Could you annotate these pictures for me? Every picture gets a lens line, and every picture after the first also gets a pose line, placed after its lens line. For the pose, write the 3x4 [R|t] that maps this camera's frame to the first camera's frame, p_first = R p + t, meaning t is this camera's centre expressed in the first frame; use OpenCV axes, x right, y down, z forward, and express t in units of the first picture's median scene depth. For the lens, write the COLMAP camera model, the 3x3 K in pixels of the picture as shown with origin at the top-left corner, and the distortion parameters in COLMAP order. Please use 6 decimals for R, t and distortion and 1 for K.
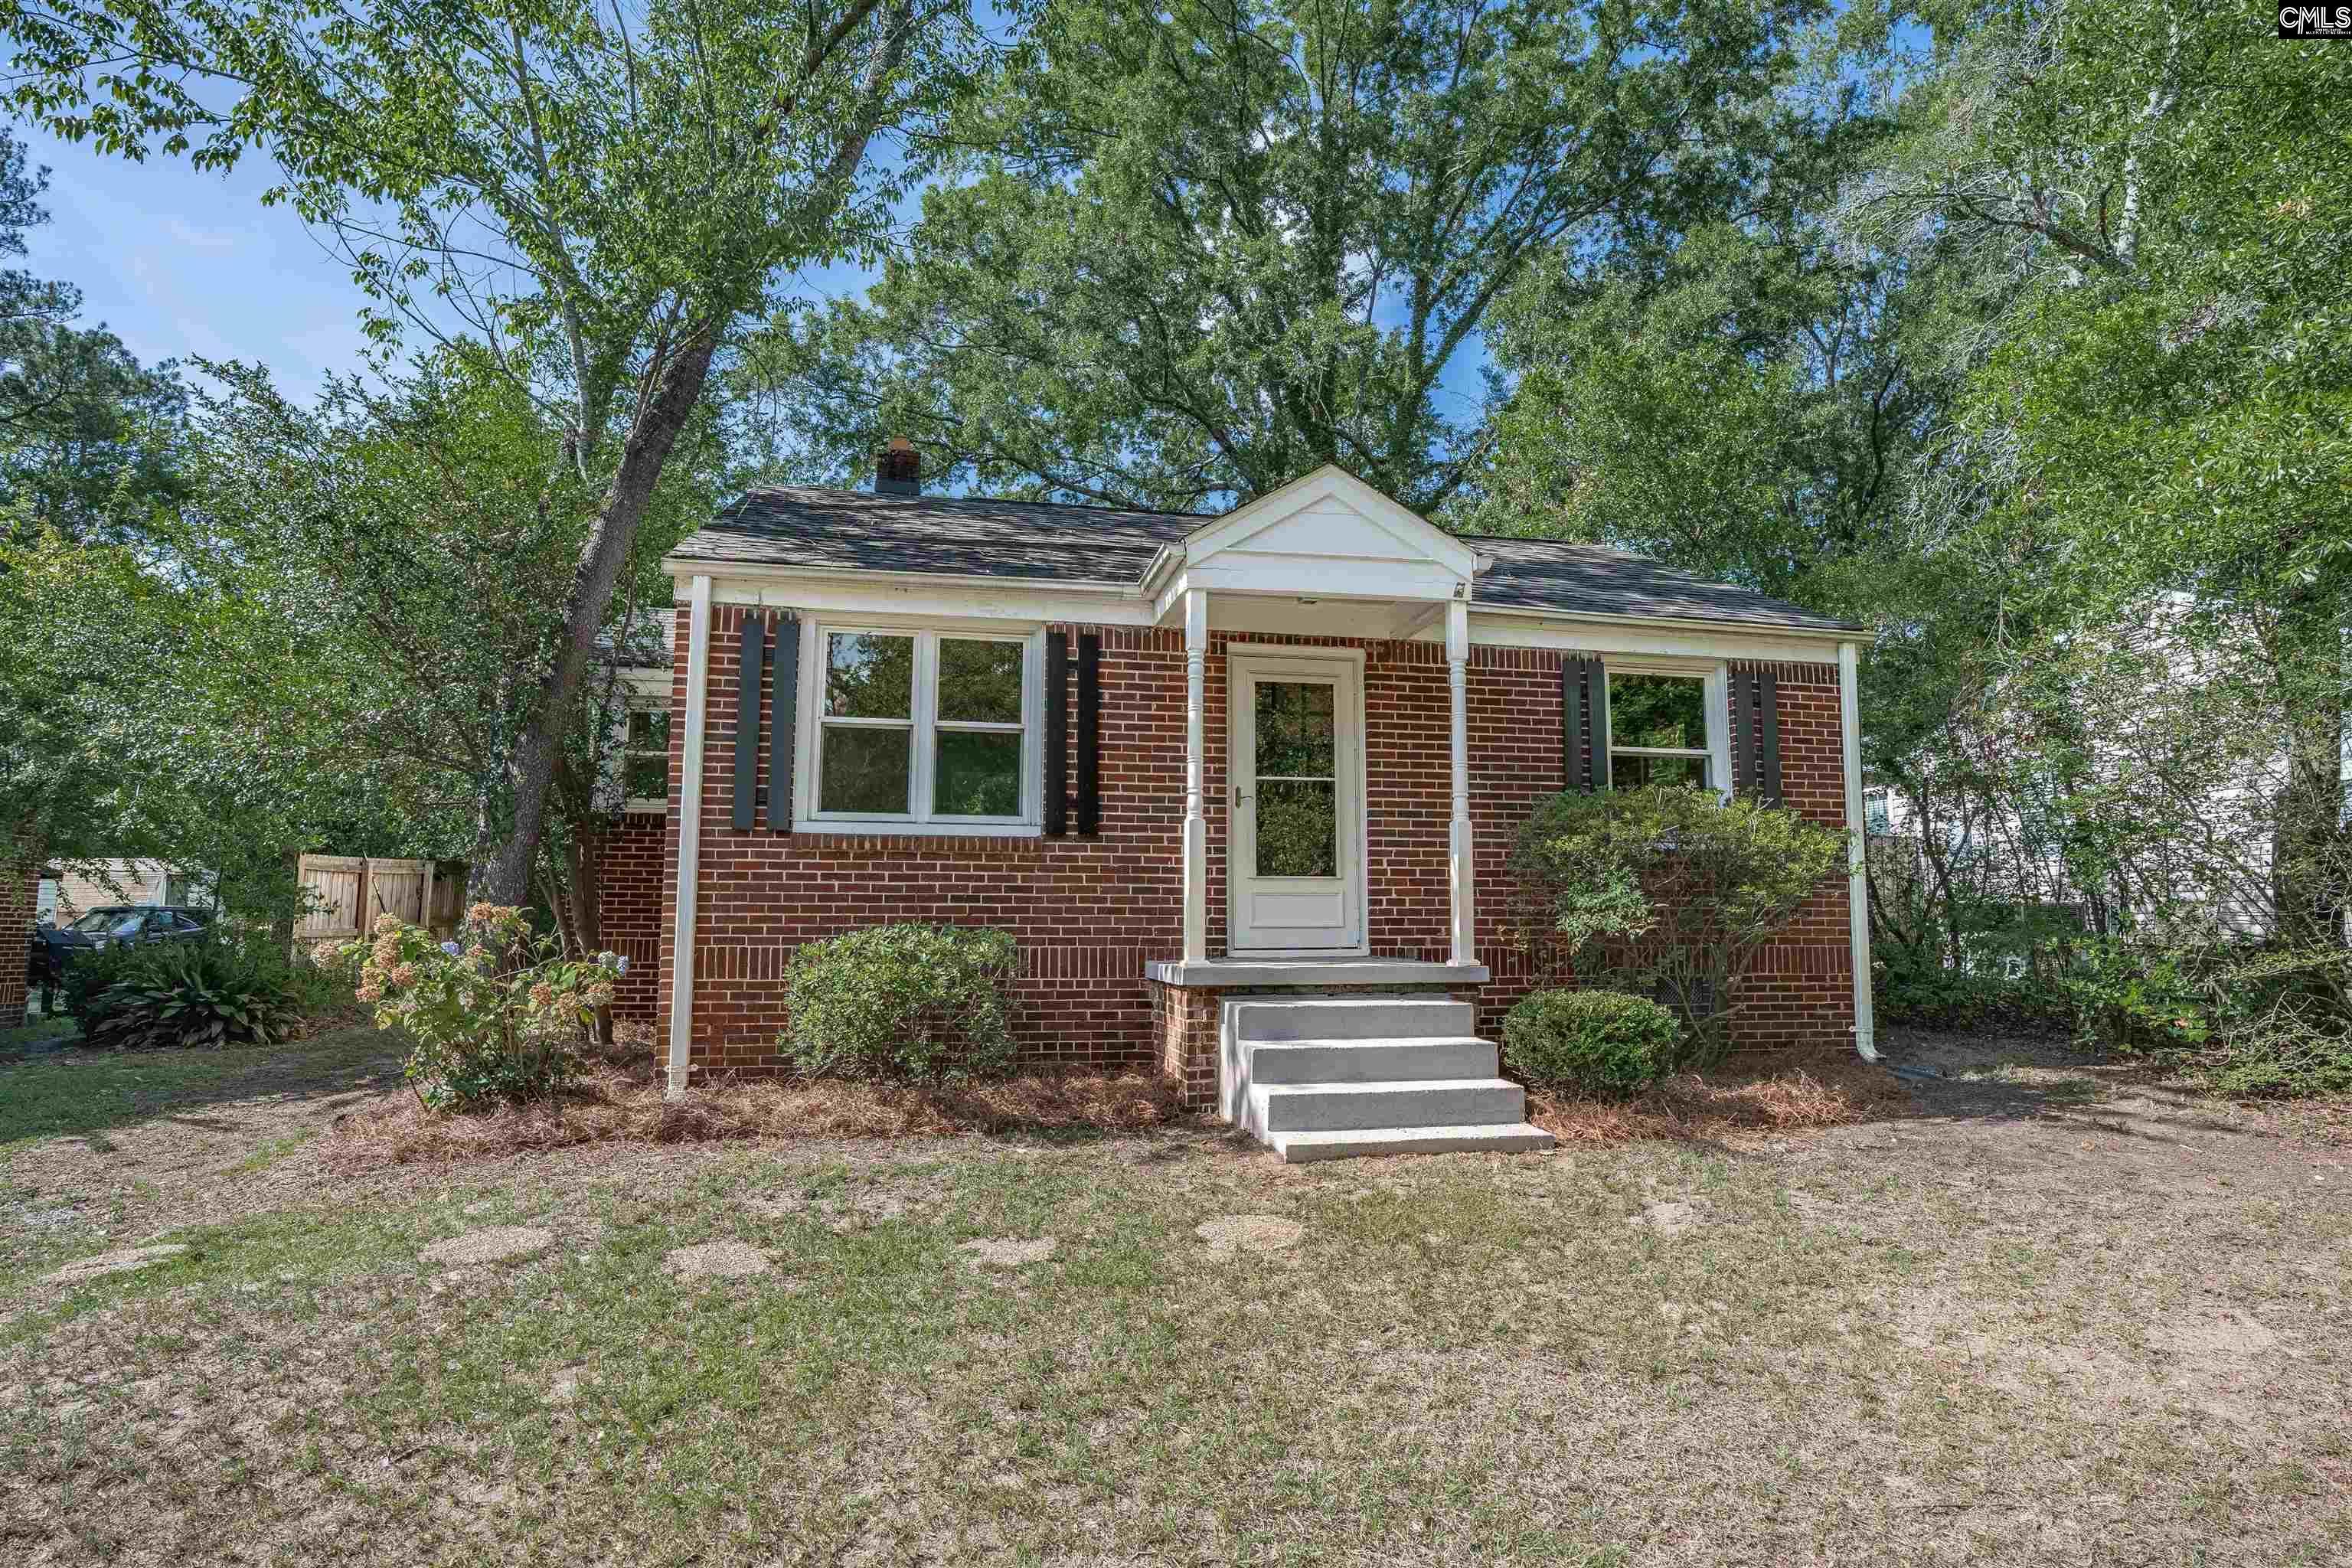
lens RADIAL K [[1210.6, 0, 1183.9], [0, 1210.6, 780.0], [0, 0, 1]] dist [-0.032640, 0.009128]
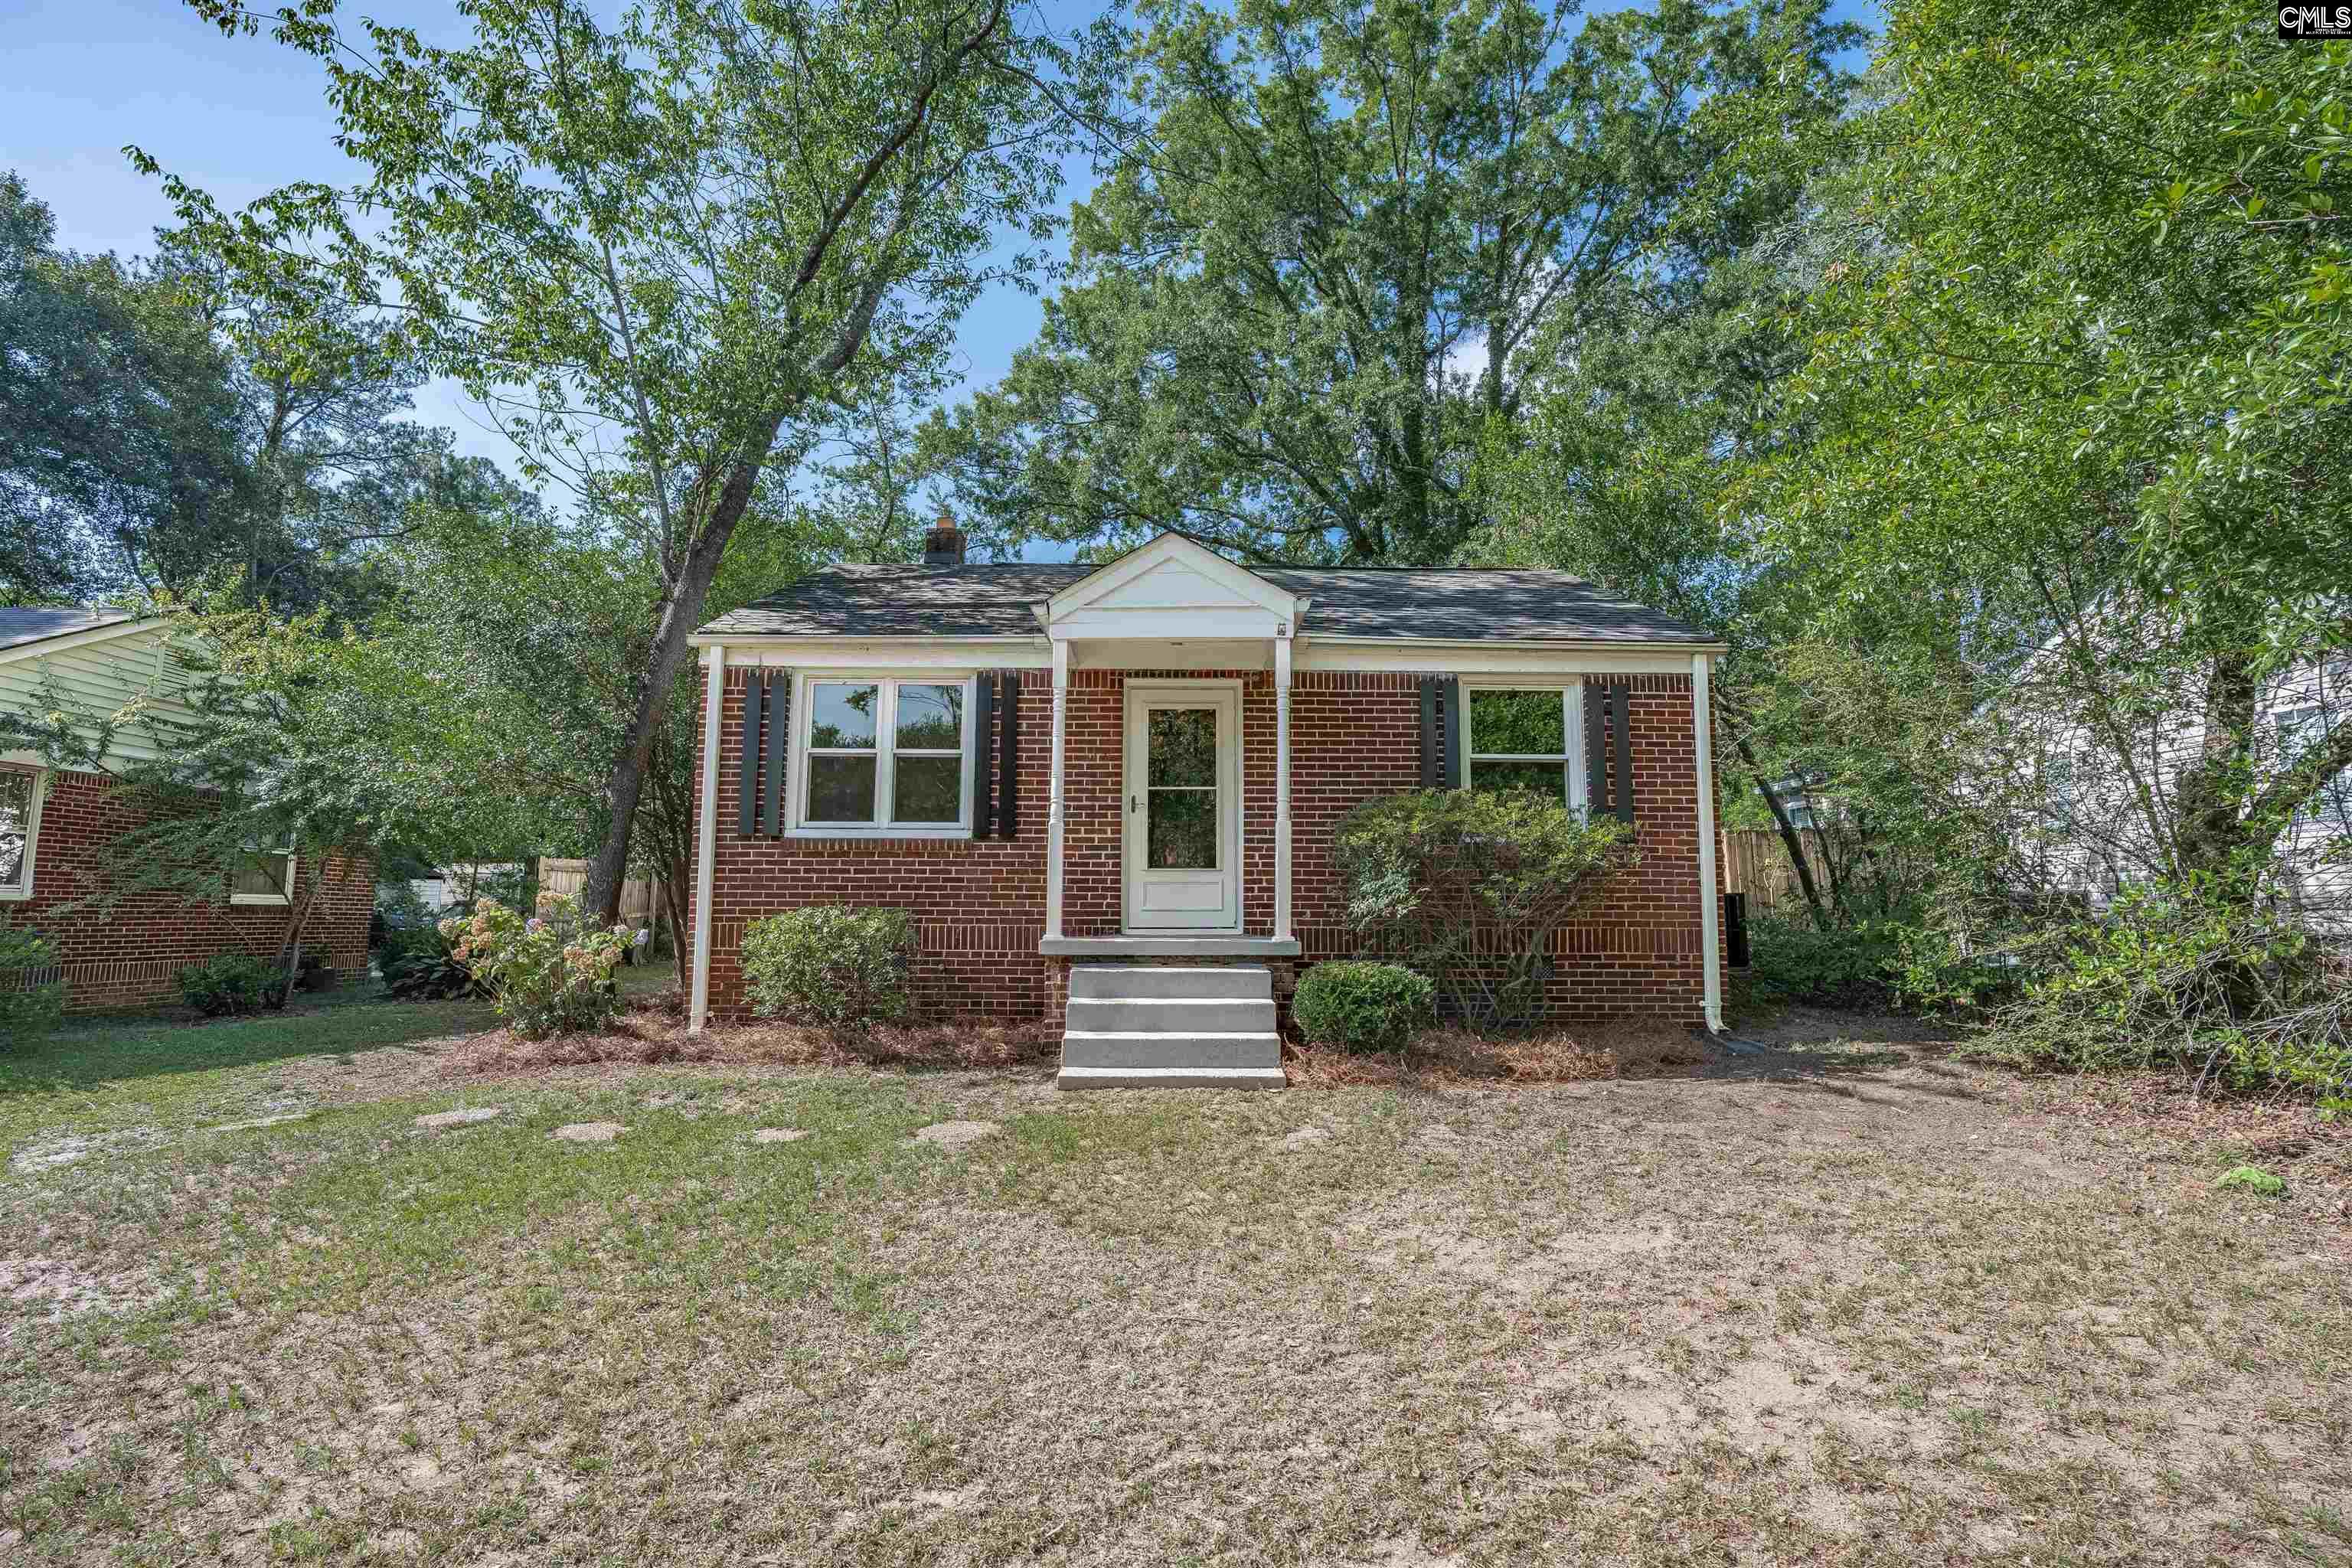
lens RADIAL K [[1092.8, 0, 1182.2], [0, 1092.8, 785.4], [0, 0, 1]] dist [-0.030514, 0.004166]
pose [[0.981880, -0.021361, -0.188297, 0.314700], [0.021065, 0.999772, -0.003574, 0.000043], [0.188330, -0.000458, 0.982106, -0.082037]]
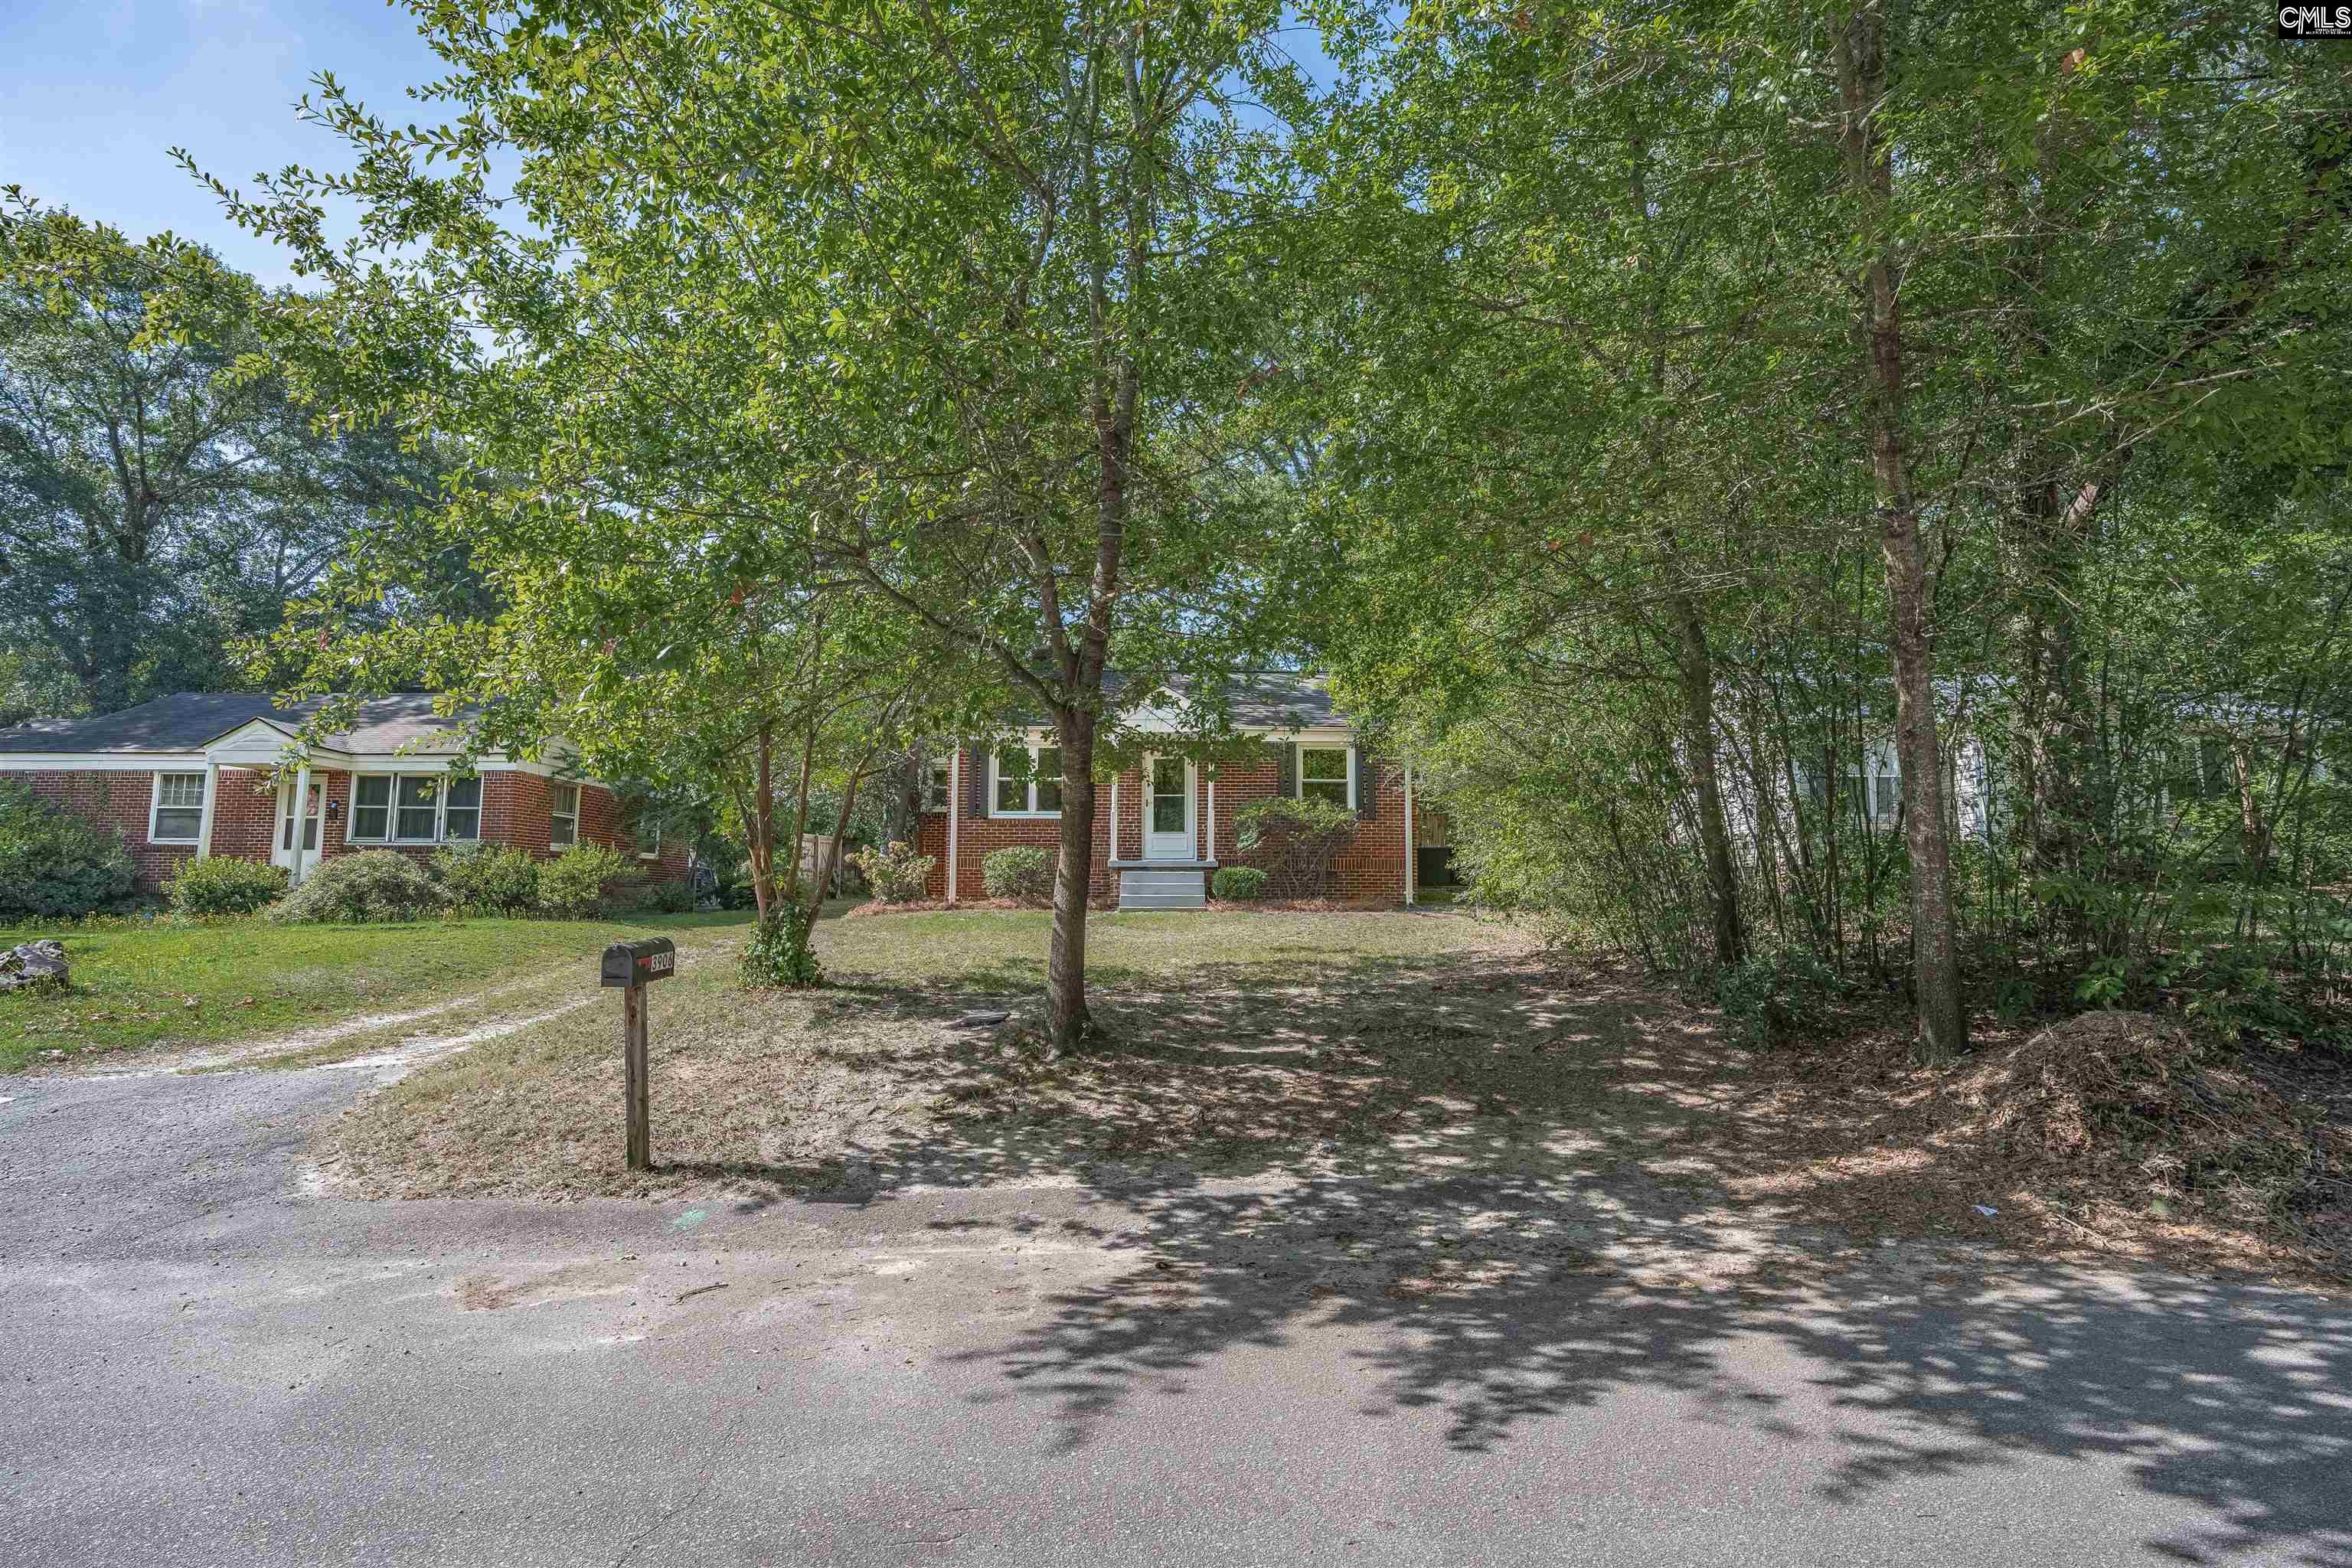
lens RADIAL K [[1060.2, 0, 1182.8], [0, 1060.2, 788.5], [0, 0, 1]] dist [-0.002141, -0.000122]
pose [[0.980349, -0.021142, -0.196135, 0.610065], [0.023957, 0.999641, 0.011993, -0.045492], [0.195811, -0.016456, 0.980504, -1.349118]]
